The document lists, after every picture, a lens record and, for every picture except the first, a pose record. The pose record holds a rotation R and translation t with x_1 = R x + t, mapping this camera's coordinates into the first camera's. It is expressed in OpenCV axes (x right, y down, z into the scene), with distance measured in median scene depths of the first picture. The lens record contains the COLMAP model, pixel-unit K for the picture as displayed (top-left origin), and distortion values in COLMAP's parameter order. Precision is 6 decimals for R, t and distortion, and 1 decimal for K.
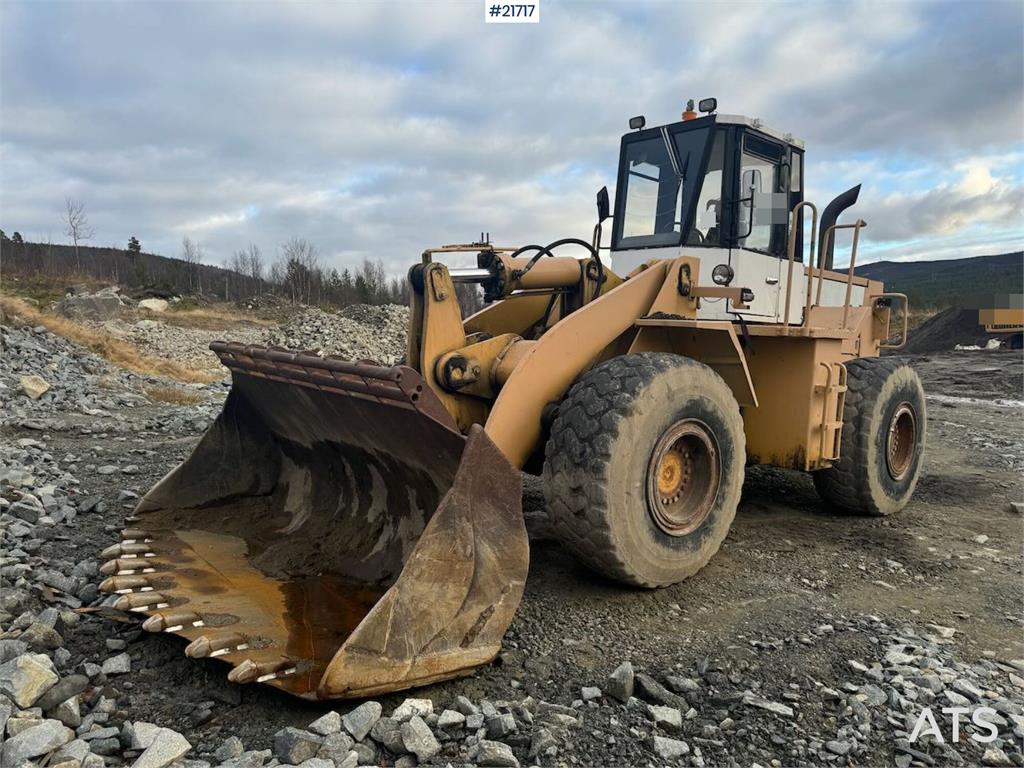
lens RADIAL K [[721.1, 0, 512.0], [0, 721.1, 384.0], [0, 0, 1]] dist [0.101860, -0.148821]
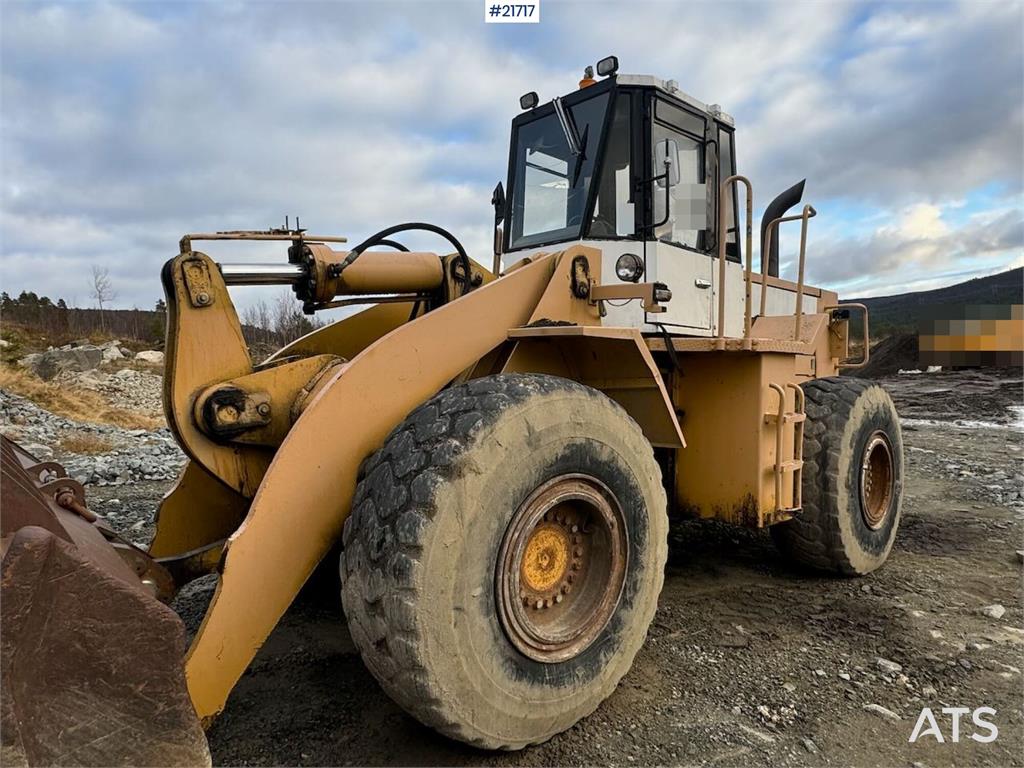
lens RADIAL K [[650.3, 0, 497.5], [0, 650.3, 374.9], [0, 0, 1]] dist [0.002005, 0.002057]
pose [[0.999470, -0.032303, -0.004063, 0.170971], [0.031959, 0.997251, -0.066853, -0.003195], [0.006211, 0.066688, 0.997755, 0.386964]]
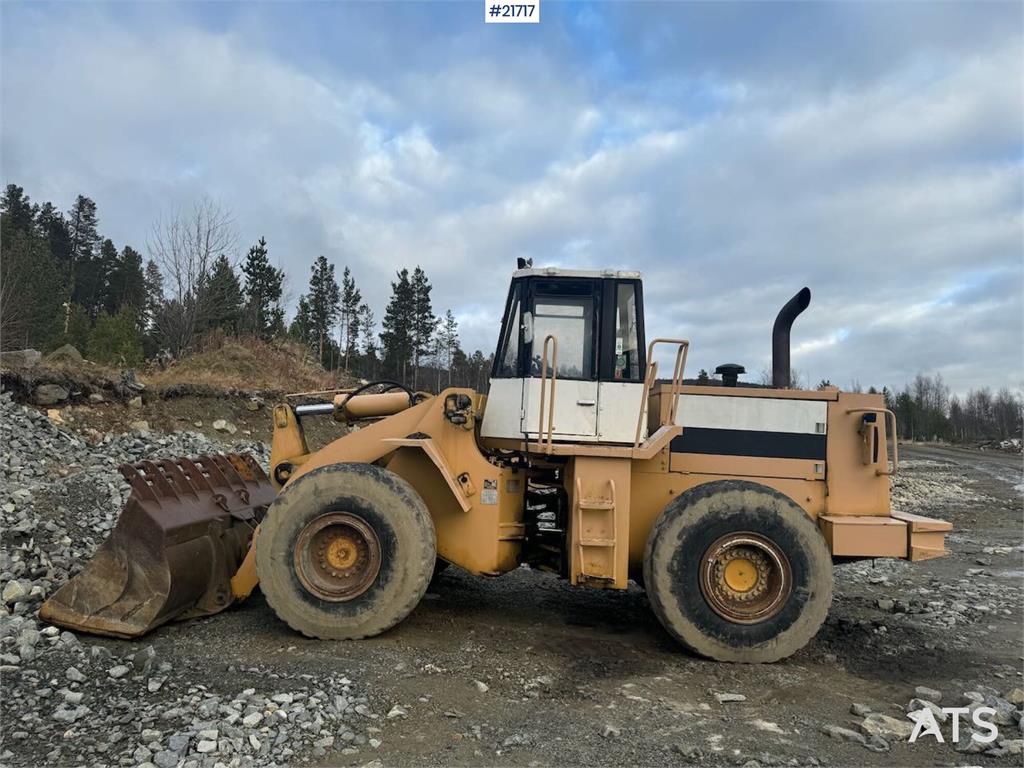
lens RADIAL K [[721.1, 0, 512.0], [0, 721.1, 384.0], [0, 0, 1]] dist [0.101860, -0.148821]
pose [[0.711165, -0.057620, -0.700660, 1.321130], [-0.061219, 0.987774, -0.143368, -0.011645], [0.700355, 0.144852, 0.698943, 0.222713]]
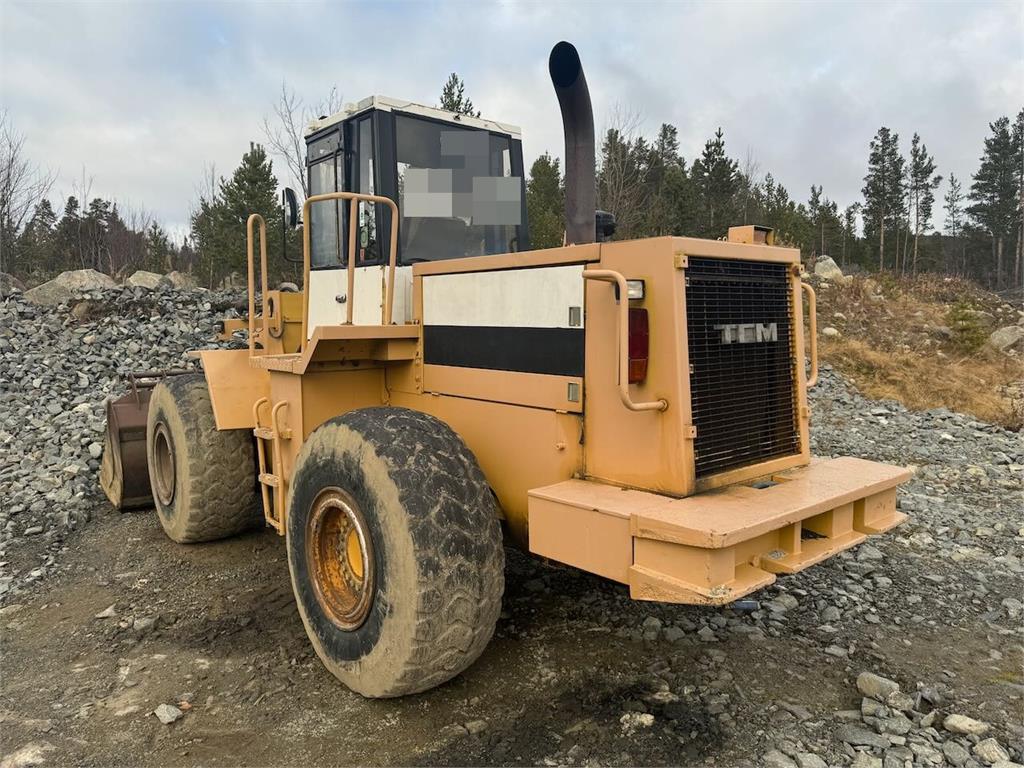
lens RADIAL K [[734.5, 0, 510.7], [0, 734.5, 366.8], [0, 0, 1]] dist [0.000907, -0.002190]
pose [[-0.049884, 0.019758, -0.998560, 1.495616], [-0.069910, 0.997283, 0.023226, -0.125254], [0.996305, 0.070968, -0.048367, 1.583797]]
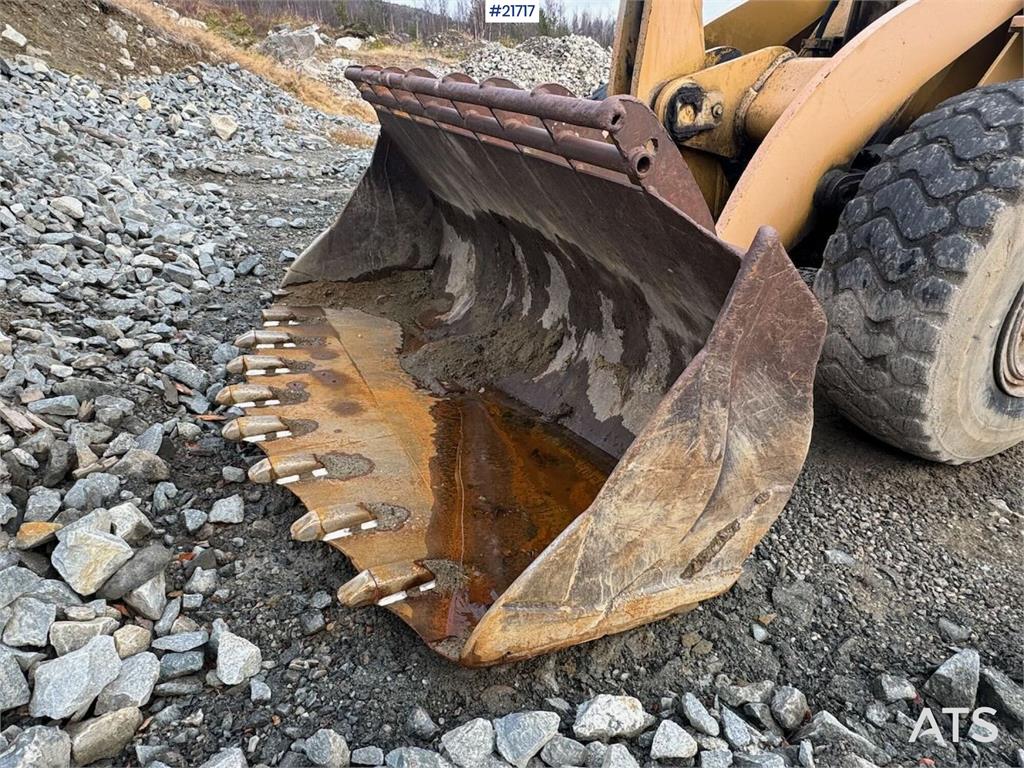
lens RADIAL K [[646.3, 0, 500.8], [0, 646.3, 385.9], [0, 0, 1]] dist [-0.003960, 0.000510]
pose [[0.966739, 0.106315, -0.232624, -0.075159], [-0.012171, 0.927608, 0.373357, -0.003771], [0.255477, -0.358107, 0.898048, 0.350766]]
